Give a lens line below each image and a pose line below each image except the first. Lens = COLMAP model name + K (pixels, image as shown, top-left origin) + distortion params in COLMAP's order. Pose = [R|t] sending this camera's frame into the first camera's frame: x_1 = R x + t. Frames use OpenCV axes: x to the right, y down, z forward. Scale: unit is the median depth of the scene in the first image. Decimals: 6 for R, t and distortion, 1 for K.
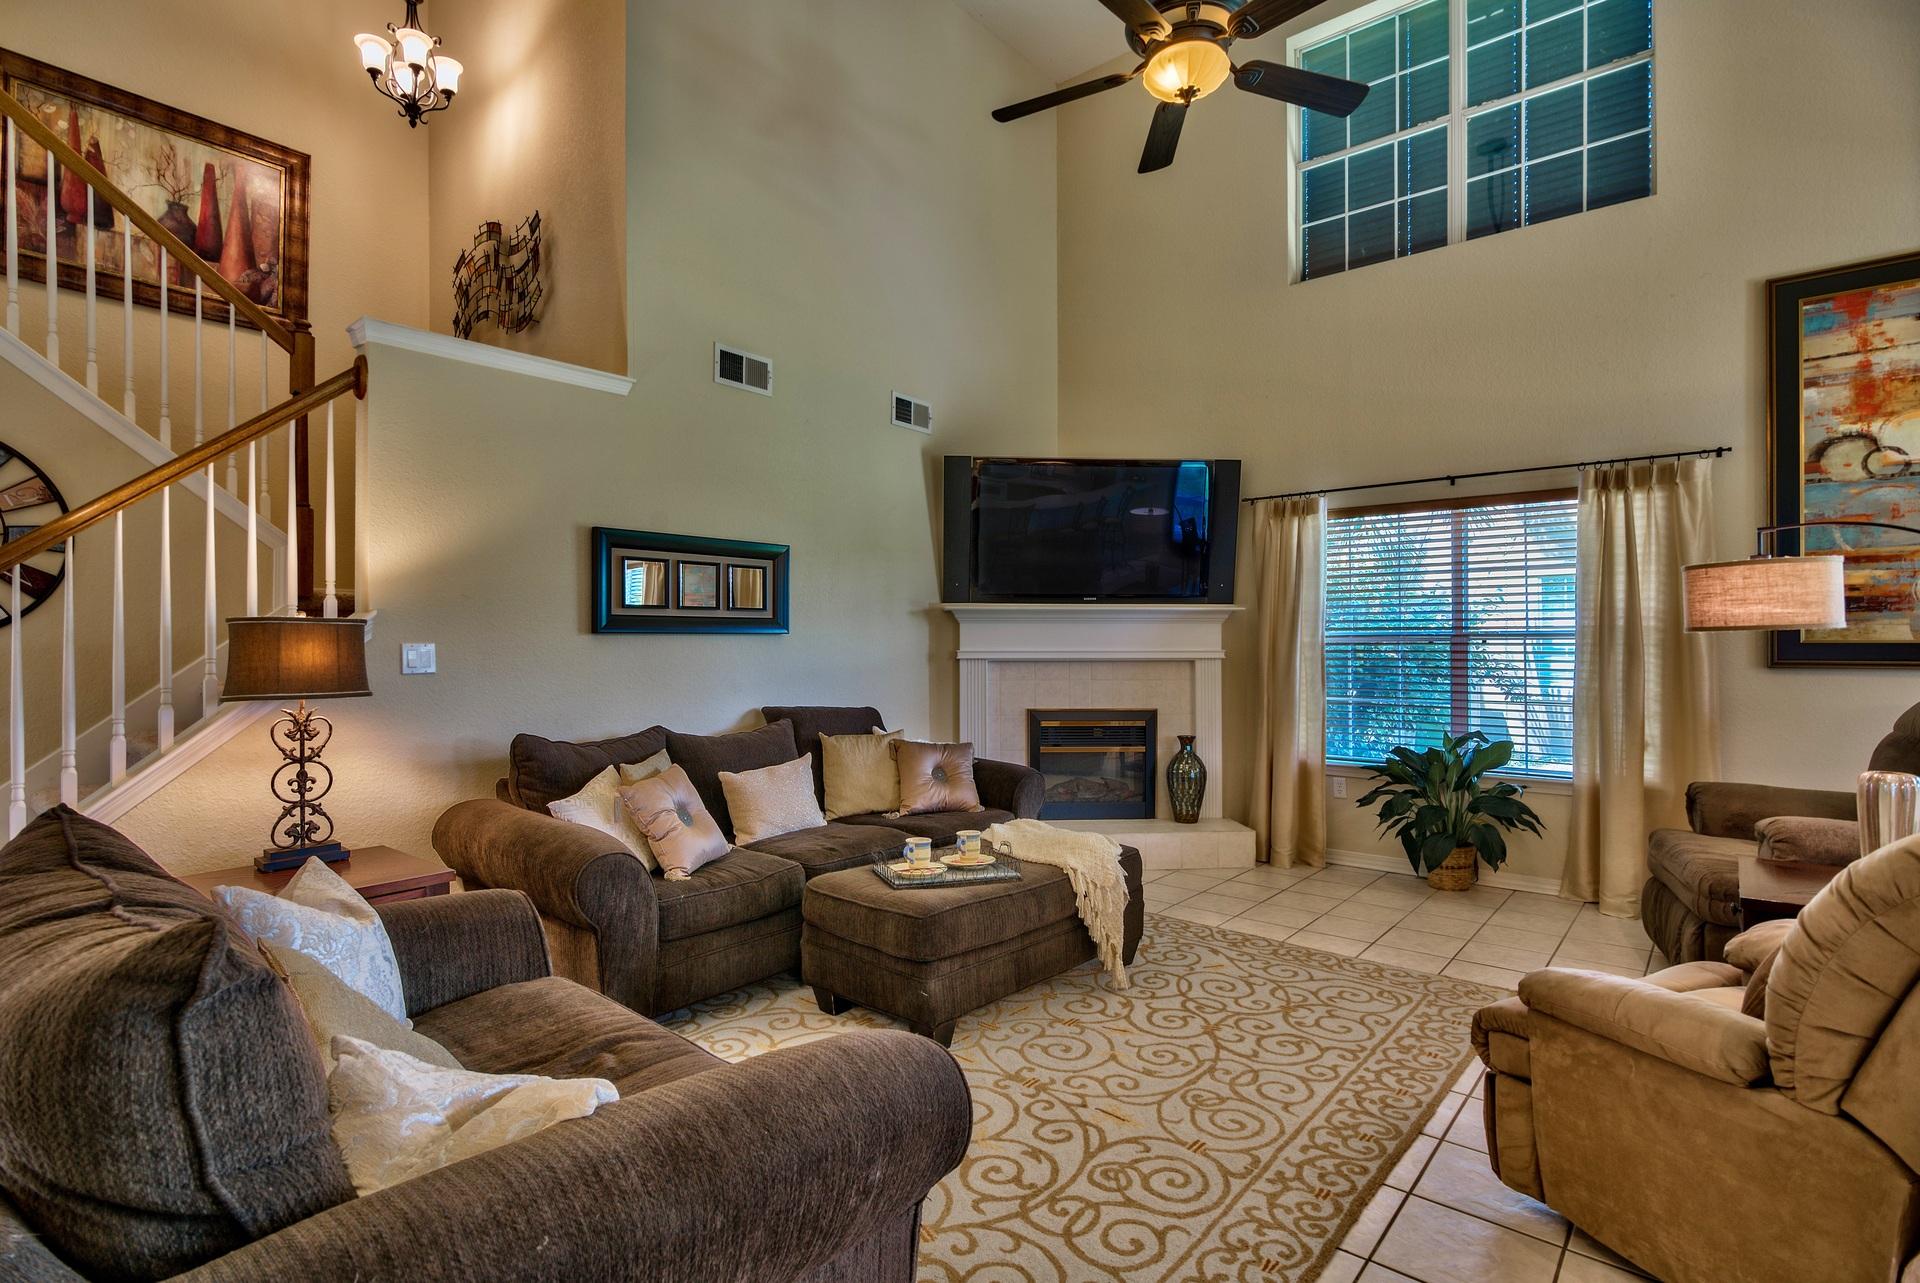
lens RADIAL K [[936.1, 0, 950.2], [0, 936.1, 638.5], [0, 0, 1]] dist [0.001742, -0.002754]
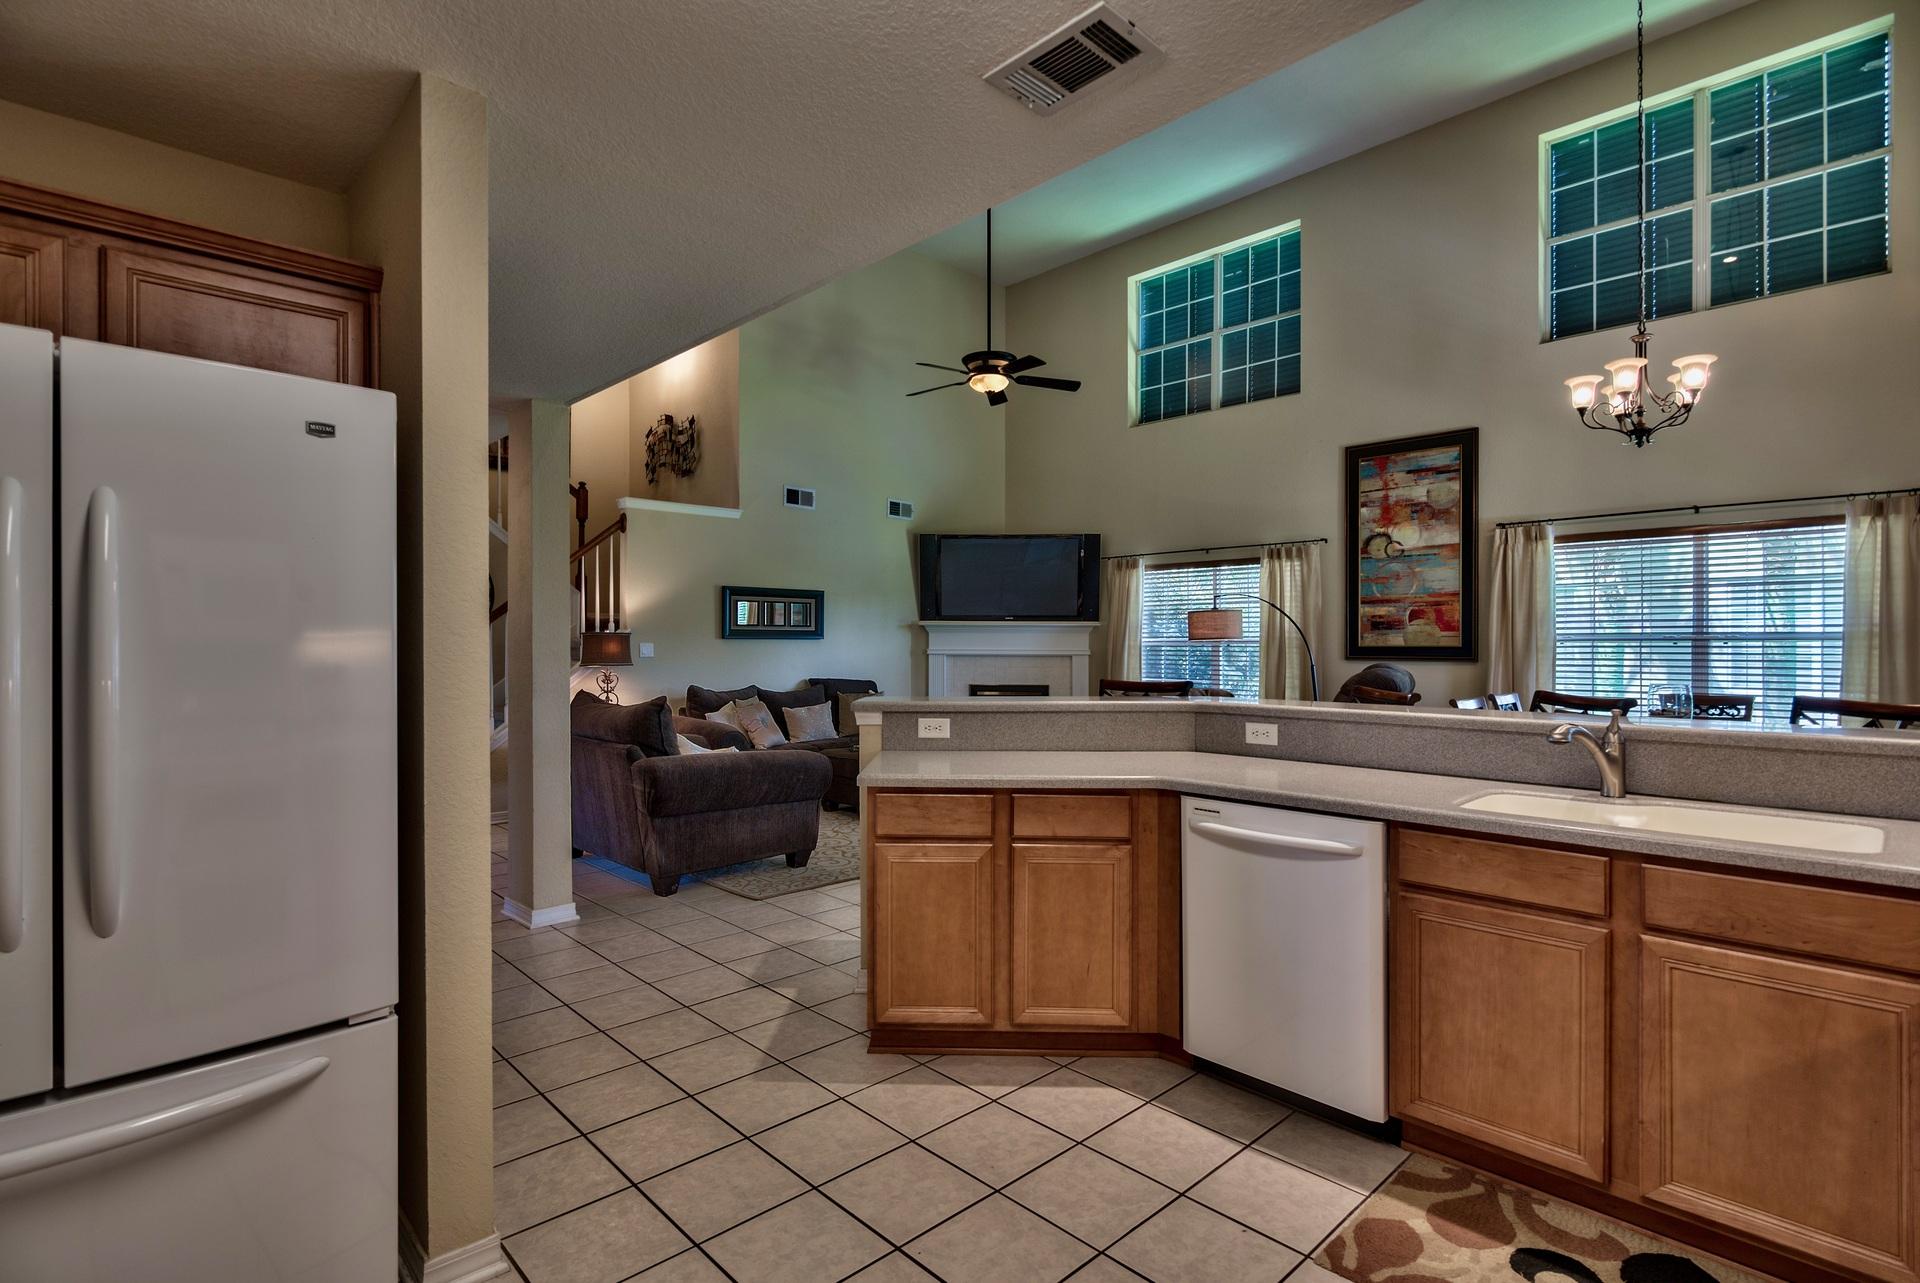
lens RADIAL K [[936.1, 0, 948.0], [0, 936.1, 650.0], [0, 0, 1]] dist [0.001742, -0.002754]
pose [[0.994164, 0.005276, -0.107746, 0.282424], [-0.004235, 0.999942, 0.009891, -0.002541], [0.107792, -0.009377, 0.994129, -0.844030]]
